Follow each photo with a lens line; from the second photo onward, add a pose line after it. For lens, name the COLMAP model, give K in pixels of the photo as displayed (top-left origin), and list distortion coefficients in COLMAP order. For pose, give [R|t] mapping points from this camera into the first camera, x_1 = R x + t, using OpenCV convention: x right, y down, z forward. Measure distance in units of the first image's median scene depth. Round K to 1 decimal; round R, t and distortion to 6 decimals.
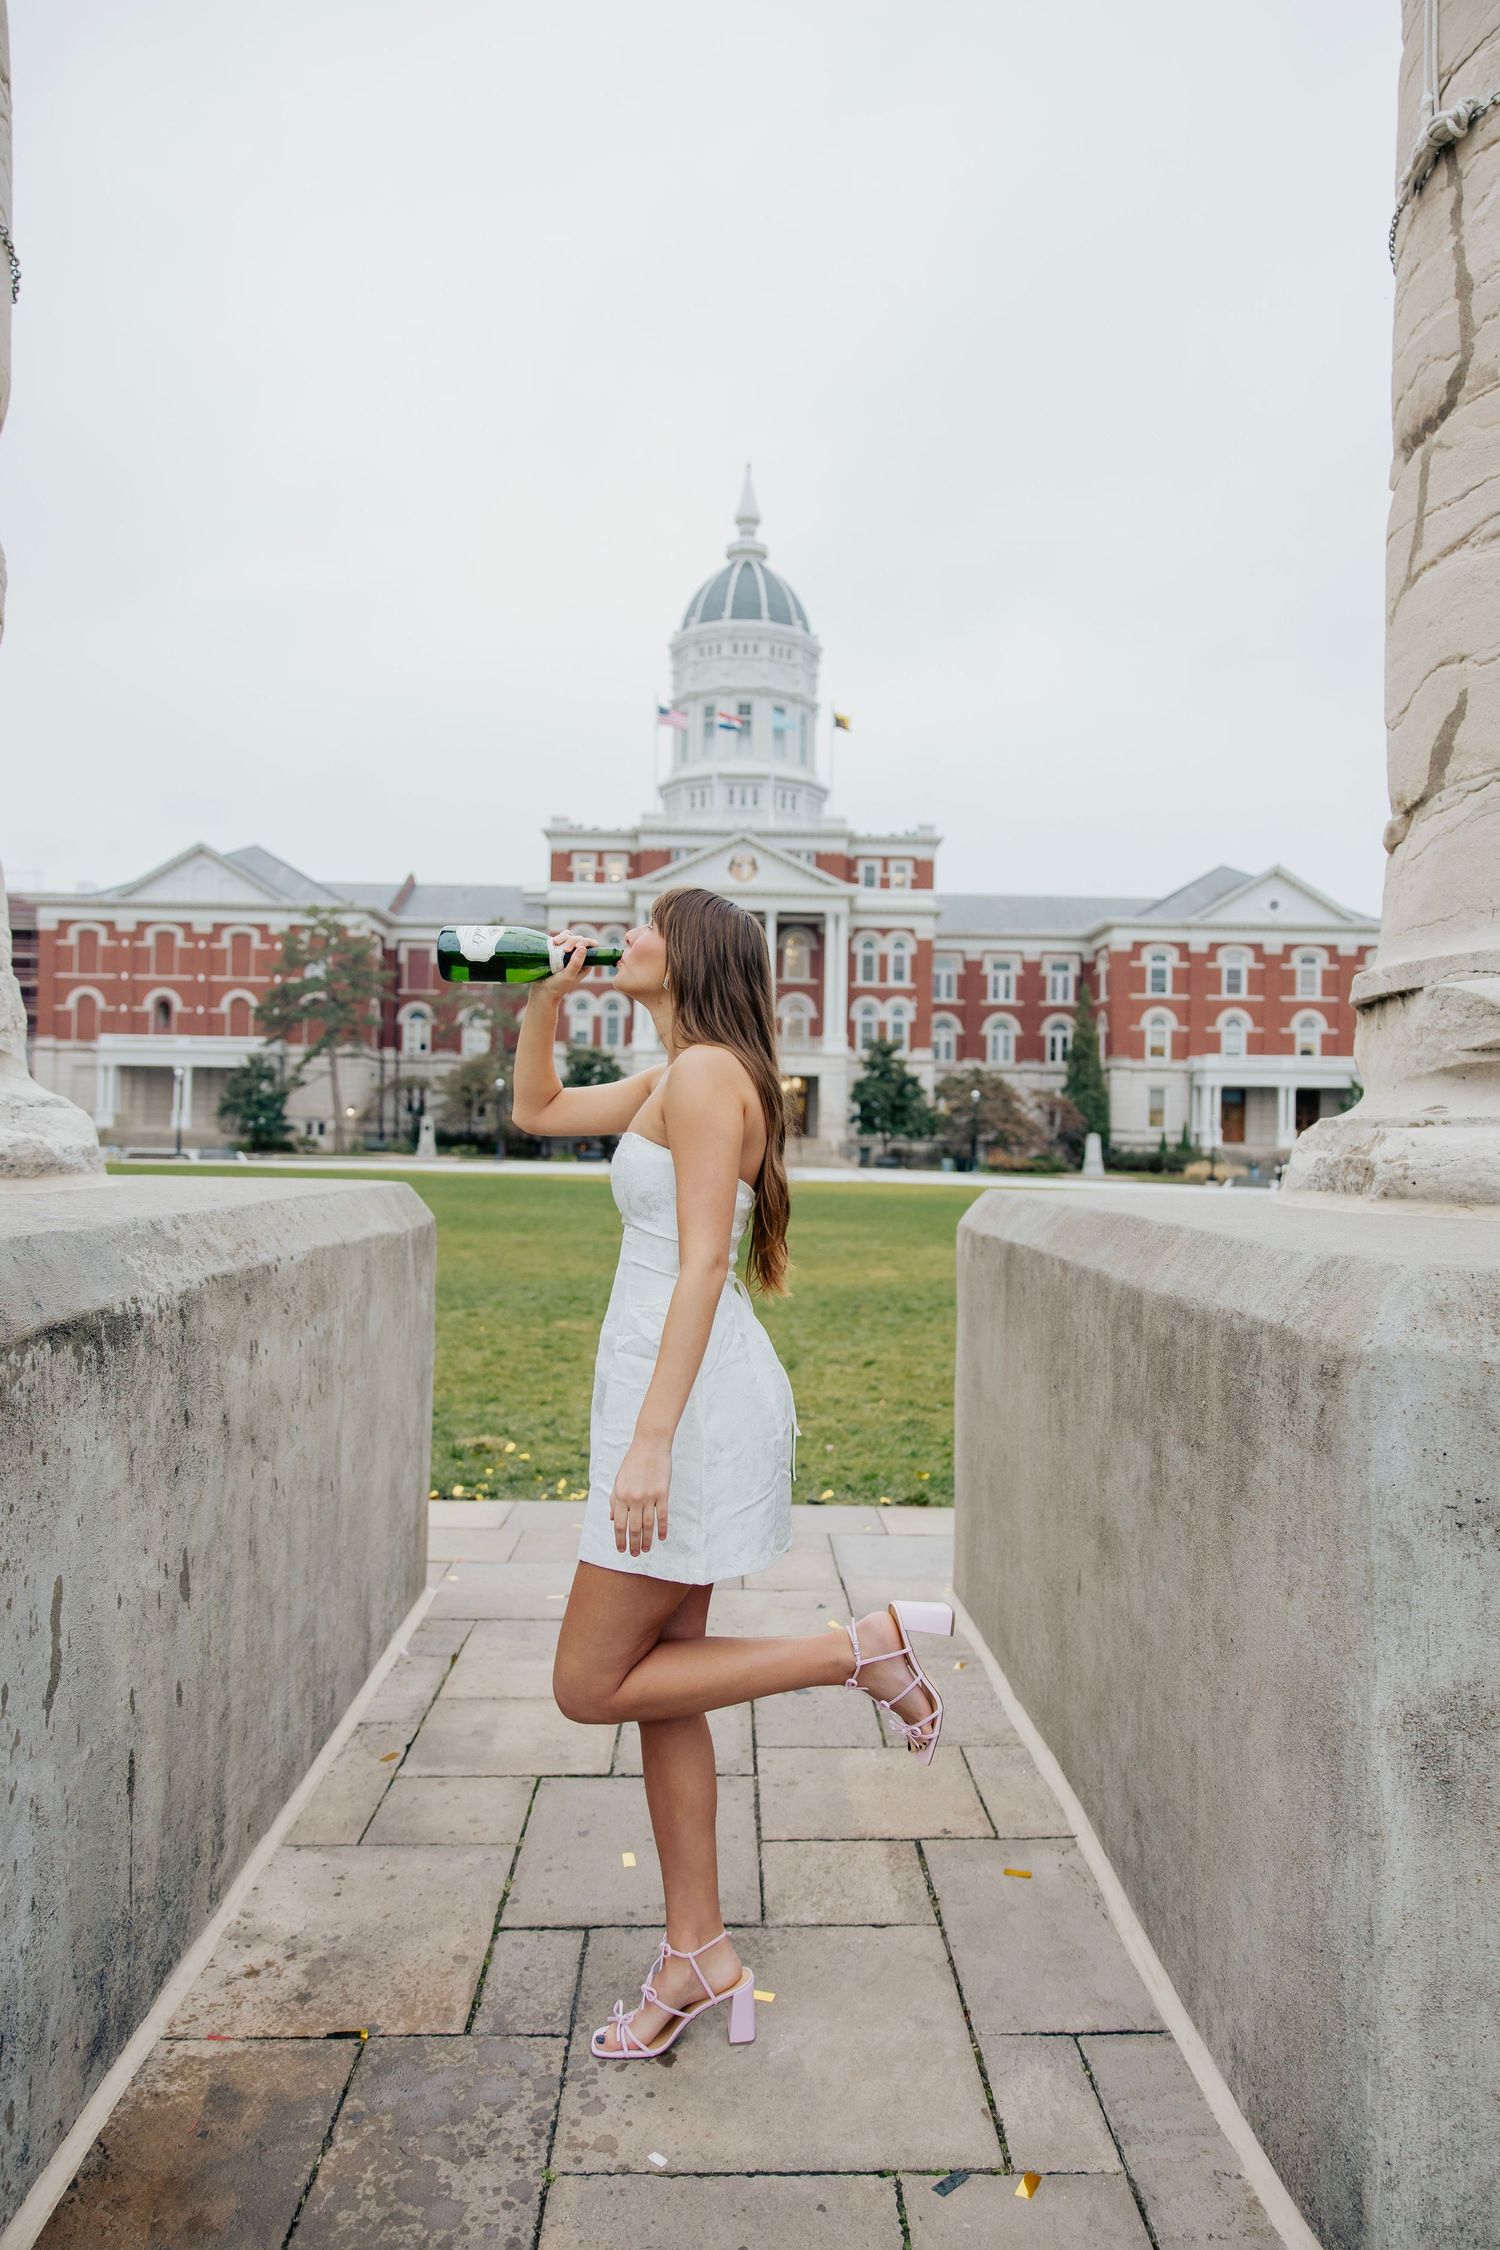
lens RADIAL K [[2428.2, 0, 741.1], [0, 2428.2, 1149.3], [0, 0, 1]] dist [0.033989, -0.054330]
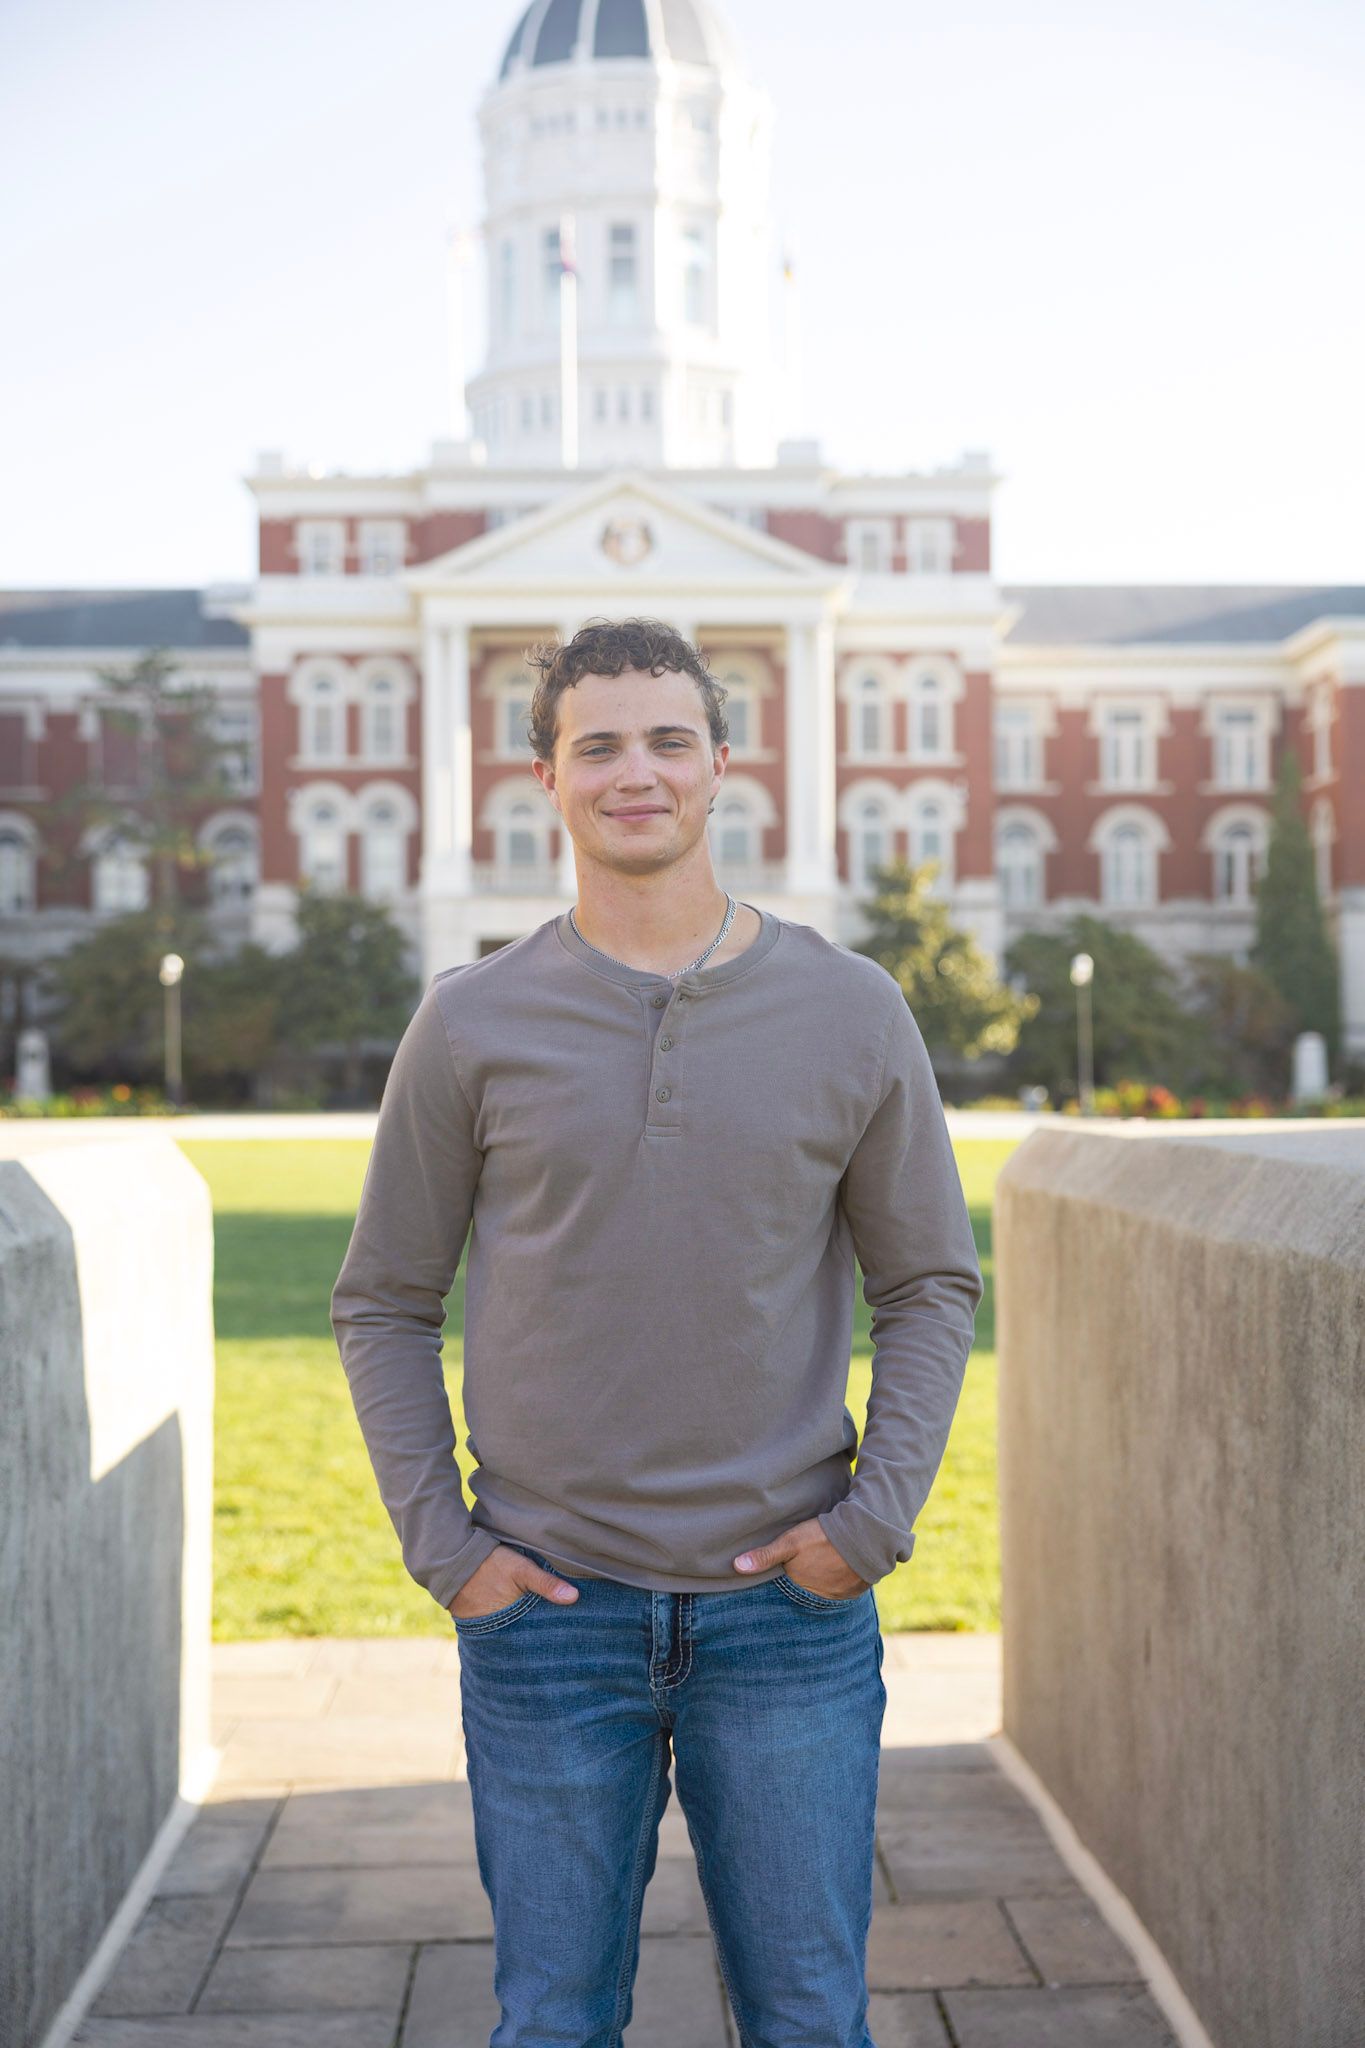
lens RADIAL K [[2722.7, 0, 725.1], [0, 2722.7, 1023.5], [0, 0, 1]] dist [0.030765, 0.014256]
pose [[0.999636, -0.024176, 0.011989, 0.012368], [0.024364, 0.999578, -0.015790, -0.002752], [-0.011602, 0.016076, 0.999803, 0.416646]]
